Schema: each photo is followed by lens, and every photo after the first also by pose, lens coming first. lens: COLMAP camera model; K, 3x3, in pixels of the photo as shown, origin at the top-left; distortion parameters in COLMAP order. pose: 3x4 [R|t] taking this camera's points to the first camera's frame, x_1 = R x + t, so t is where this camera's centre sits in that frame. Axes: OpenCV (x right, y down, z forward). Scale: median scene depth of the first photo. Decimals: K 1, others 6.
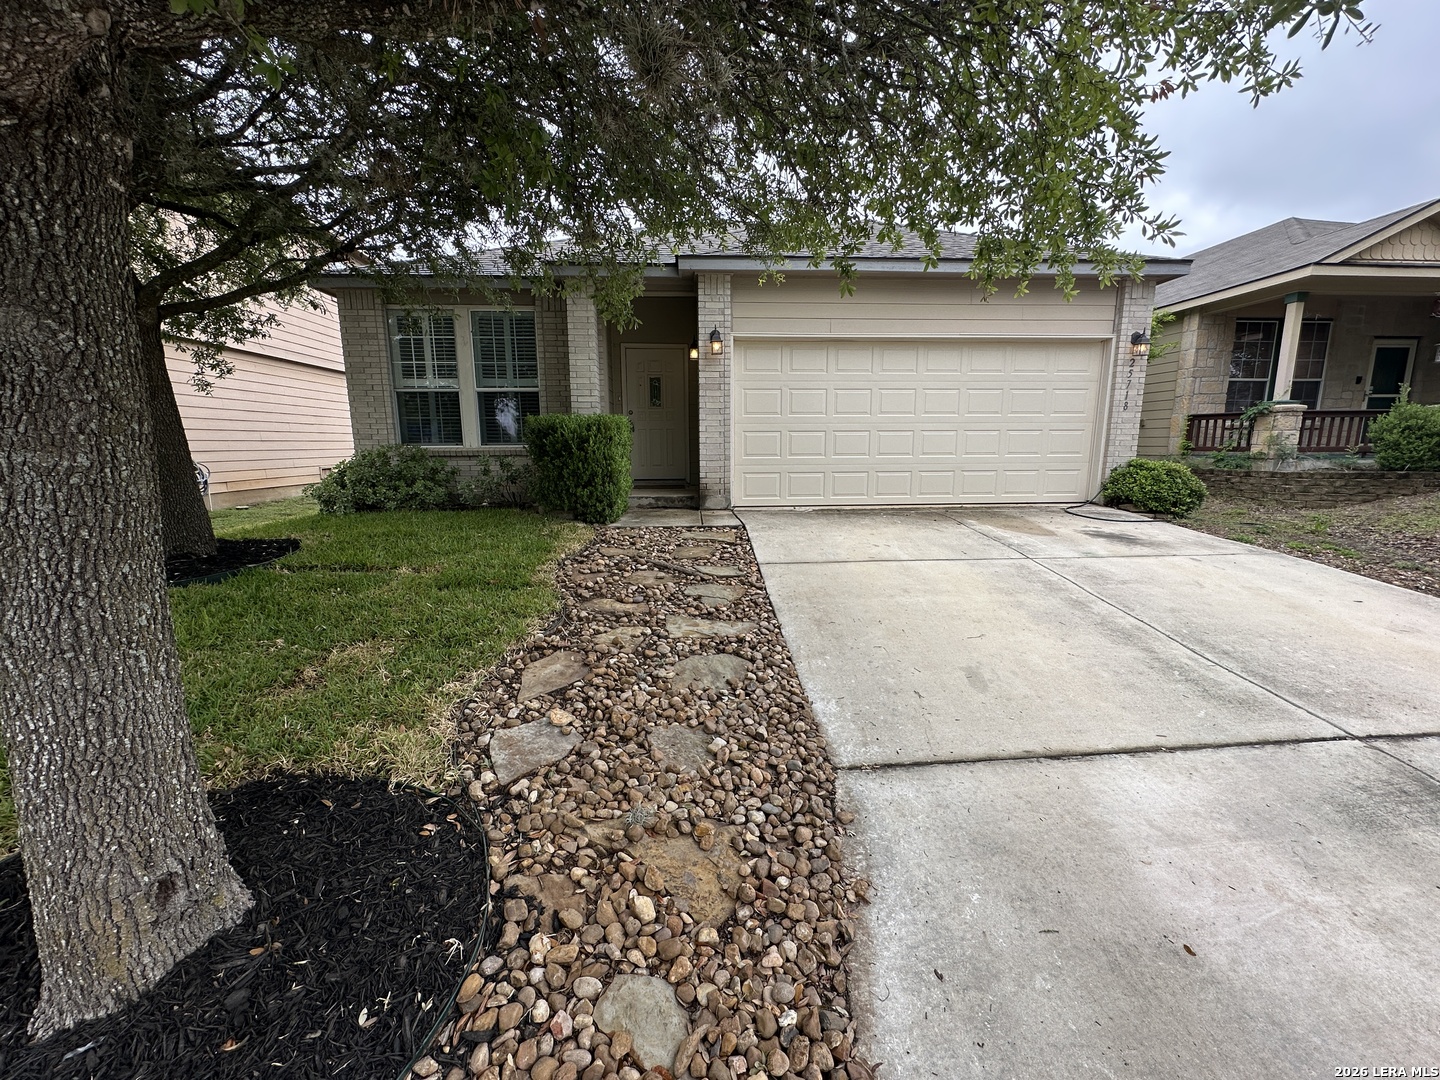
lens RADIAL K [[574.6, 0, 720.0], [0, 574.6, 540.0], [0, 0, 1]] dist [-0.001040, 0.000030]
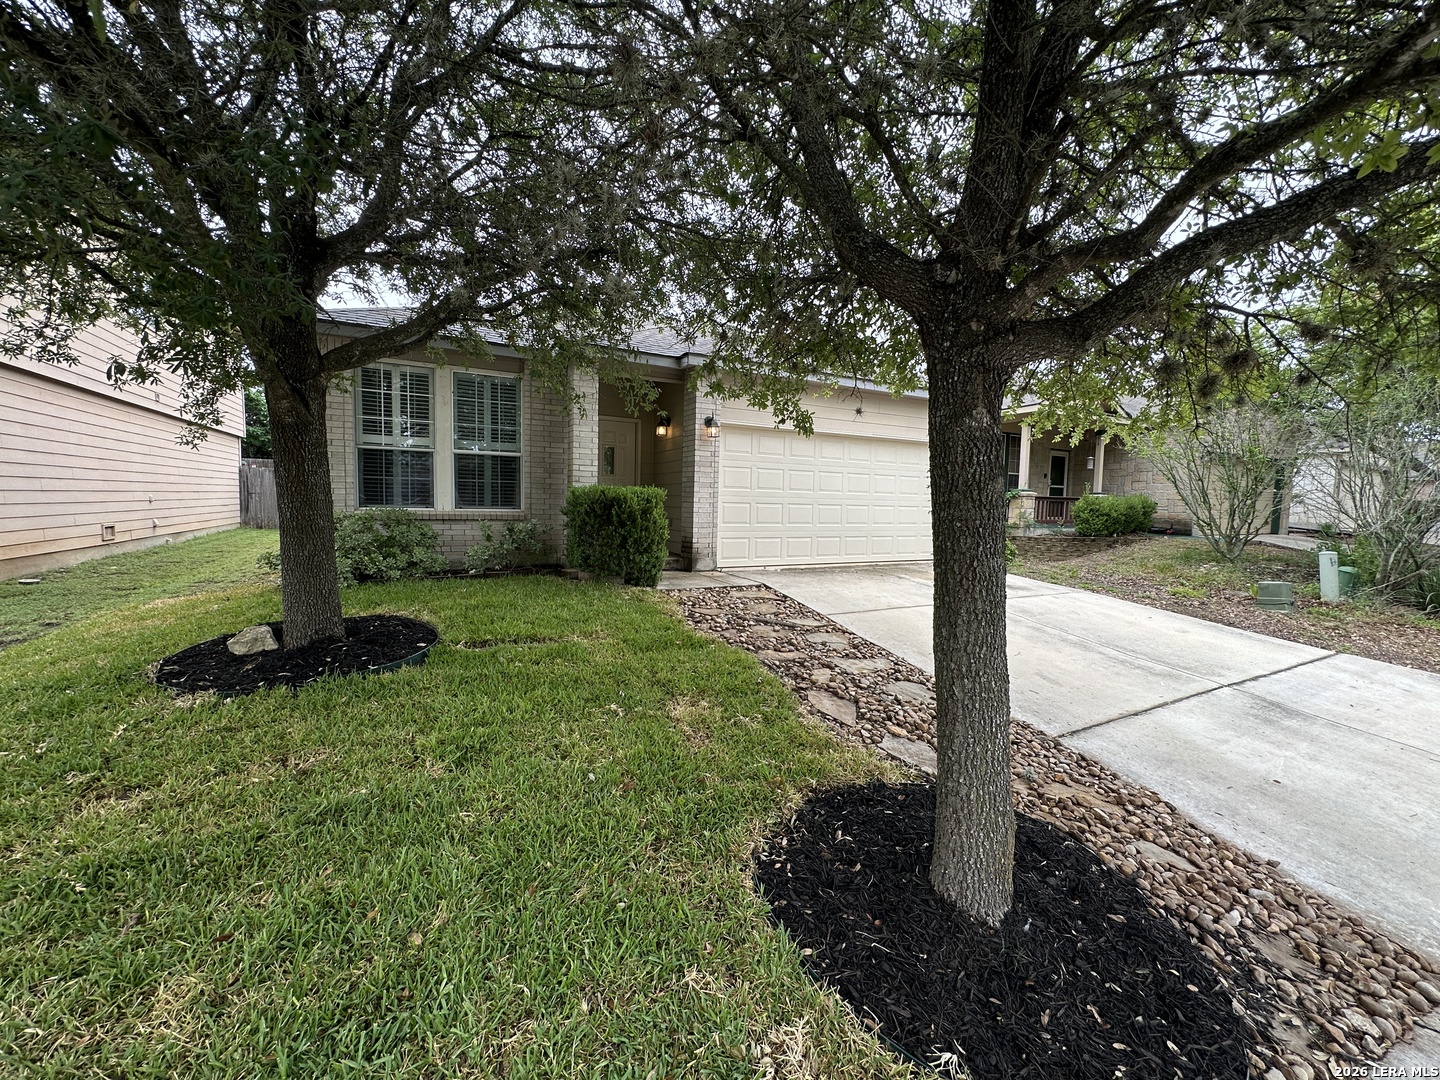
lens RADIAL K [[574.6, 0, 720.0], [0, 574.6, 540.0], [0, 0, 1]] dist [-0.001040, 0.000030]
pose [[0.914550, -0.000691, 0.404471, -0.435668], [0.039125, 0.995460, -0.086765, -0.014462], [-0.402575, 0.095175, 0.910426, -0.040298]]
